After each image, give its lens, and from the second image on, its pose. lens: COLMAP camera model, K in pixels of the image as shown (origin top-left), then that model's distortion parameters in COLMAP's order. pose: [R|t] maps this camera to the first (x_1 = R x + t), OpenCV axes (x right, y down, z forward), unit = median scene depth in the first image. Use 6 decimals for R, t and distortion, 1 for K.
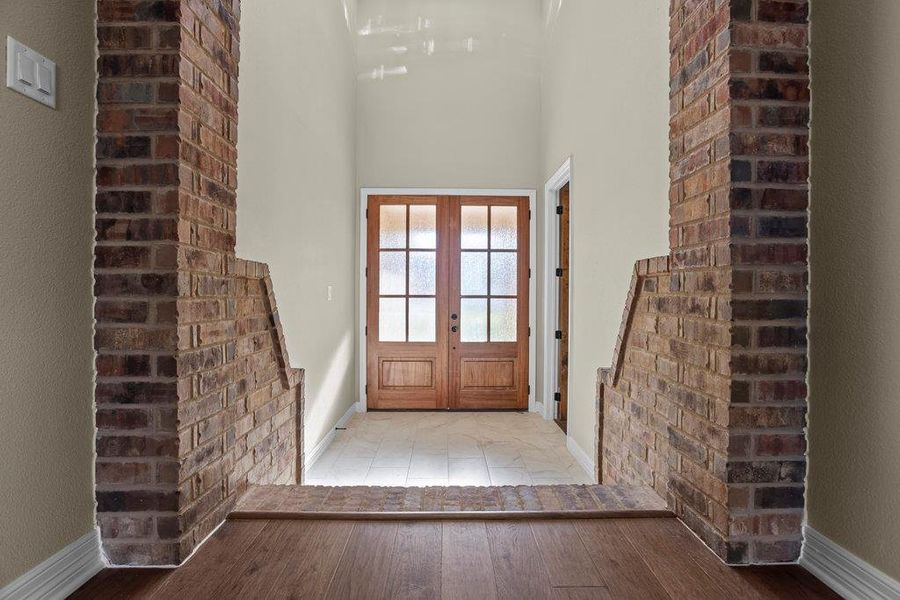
lens RADIAL K [[432.8, 0, 454.4], [0, 432.8, 298.5], [0, 0, 1]] dist [-0.031884, 0.011585]
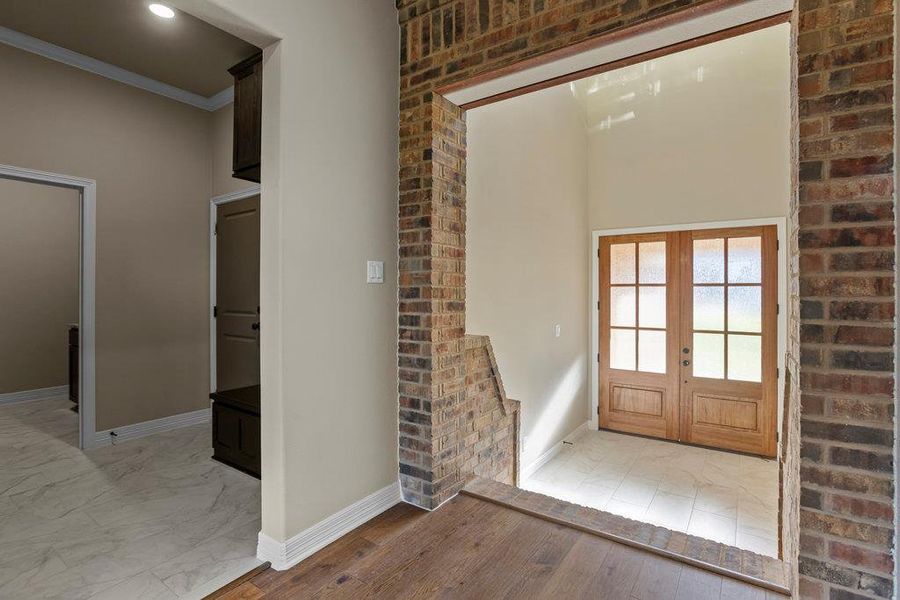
lens RADIAL K [[432.8, 0, 445.7], [0, 432.8, 297.9], [0, 0, 1]] dist [-0.031884, 0.011585]
pose [[0.806091, -0.001104, -0.591791, 0.475842], [0.003073, 0.999993, 0.002321, -0.289584], [0.591784, -0.003689, 0.806088, -0.451542]]
